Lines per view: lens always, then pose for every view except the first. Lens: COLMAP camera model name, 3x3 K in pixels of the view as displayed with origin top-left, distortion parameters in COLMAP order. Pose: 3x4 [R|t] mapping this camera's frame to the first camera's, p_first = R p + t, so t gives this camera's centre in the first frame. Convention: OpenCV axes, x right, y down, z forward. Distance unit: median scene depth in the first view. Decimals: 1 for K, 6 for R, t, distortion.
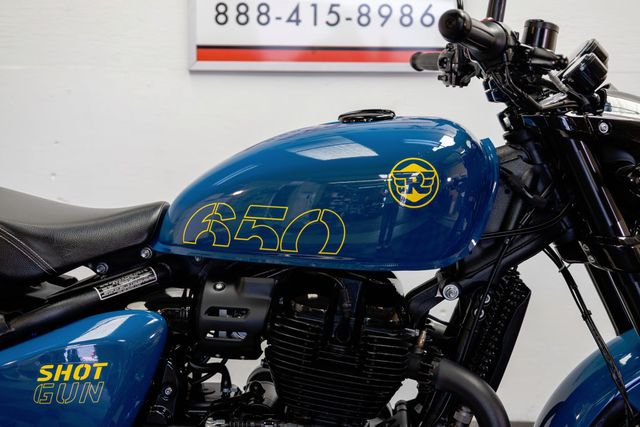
lens RADIAL K [[897.0, 0, 320.0], [0, 897.0, 213.5], [0, 0, 1]] dist [0.006463, -0.004644]
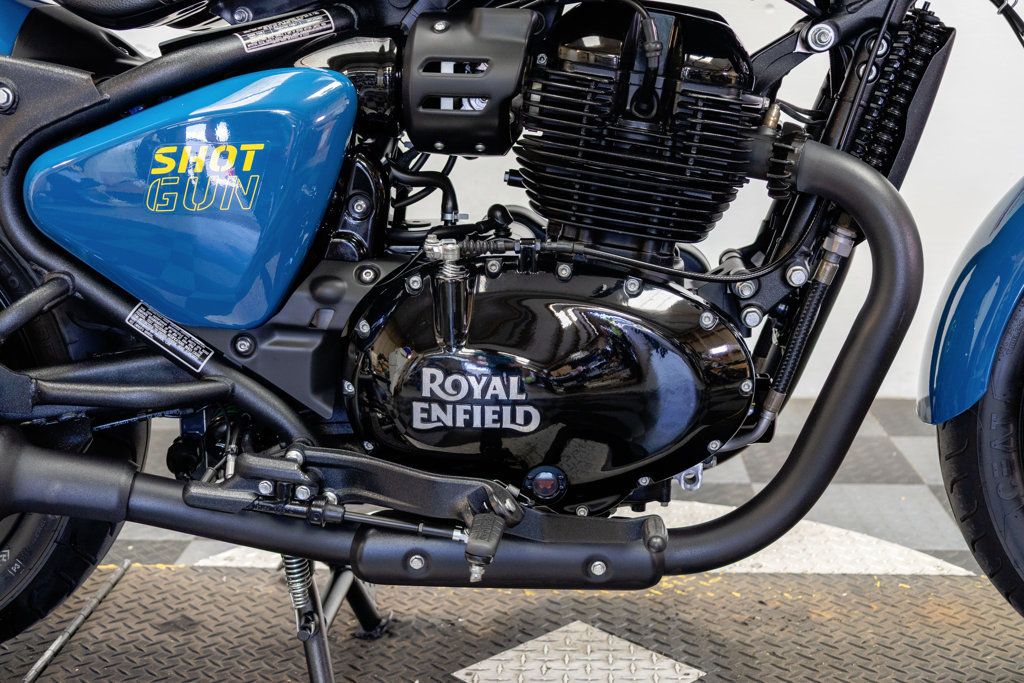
lens RADIAL K [[1435.1, 0, 512.0], [0, 1435.1, 341.5], [0, 0, 1]] dist [0.006463, -0.004644]
pose [[0.999779, -0.012475, -0.016935, -0.049219], [0.014212, 0.994195, 0.106646, 0.186872], [0.015506, -0.106864, 0.994153, 0.012335]]
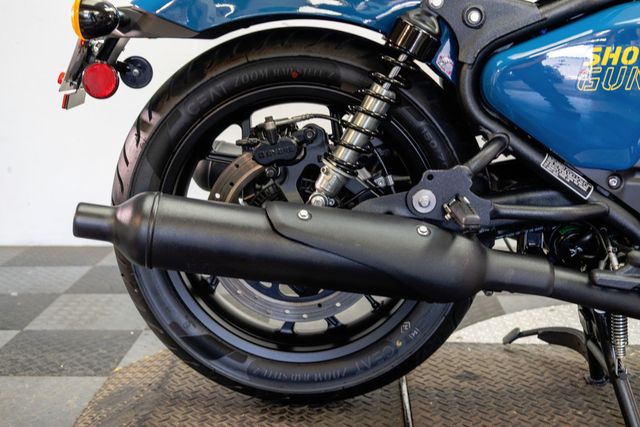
lens RADIAL K [[897.0, 0, 320.0], [0, 897.0, 213.5], [0, 0, 1]] dist [0.006463, -0.004644]
pose [[0.999847, -0.015612, -0.007840, -0.548350], [0.016194, 0.996614, 0.080612, 0.244209], [0.006555, -0.080727, 0.996715, 0.047707]]
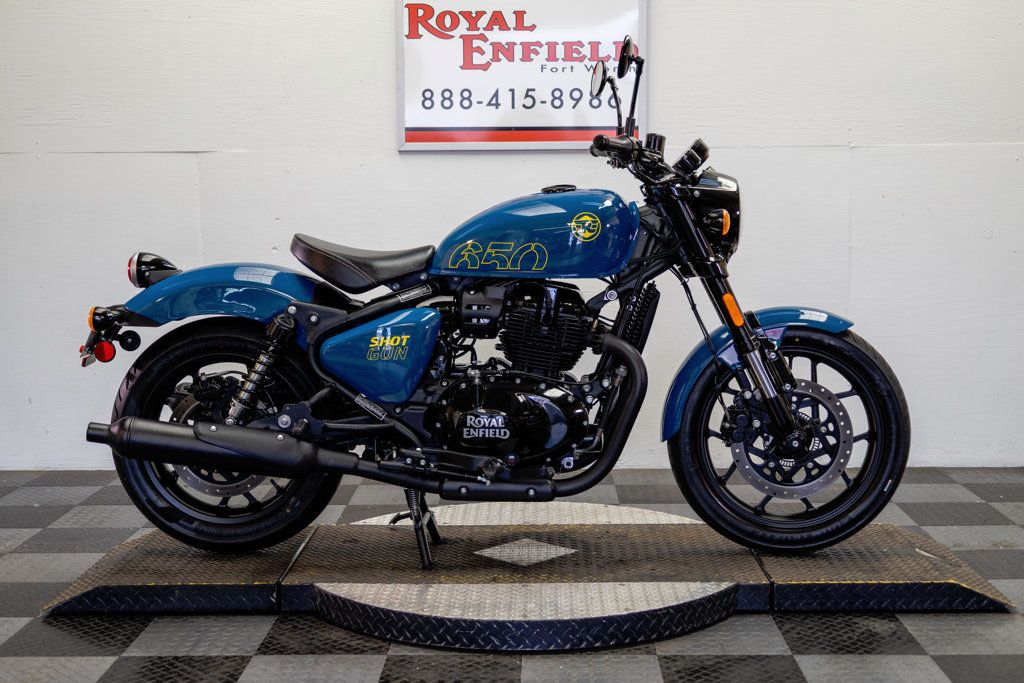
lens RADIAL K [[1430.3, 0, 507.1], [0, 1430.3, 335.7], [0, 0, 1]] dist [0.030033, -0.129839]
pose [[0.999800, -0.018018, 0.008709, -0.070828], [0.018087, 0.999805, -0.007955, 0.180433], [-0.008564, 0.008111, 0.999930, -1.627075]]
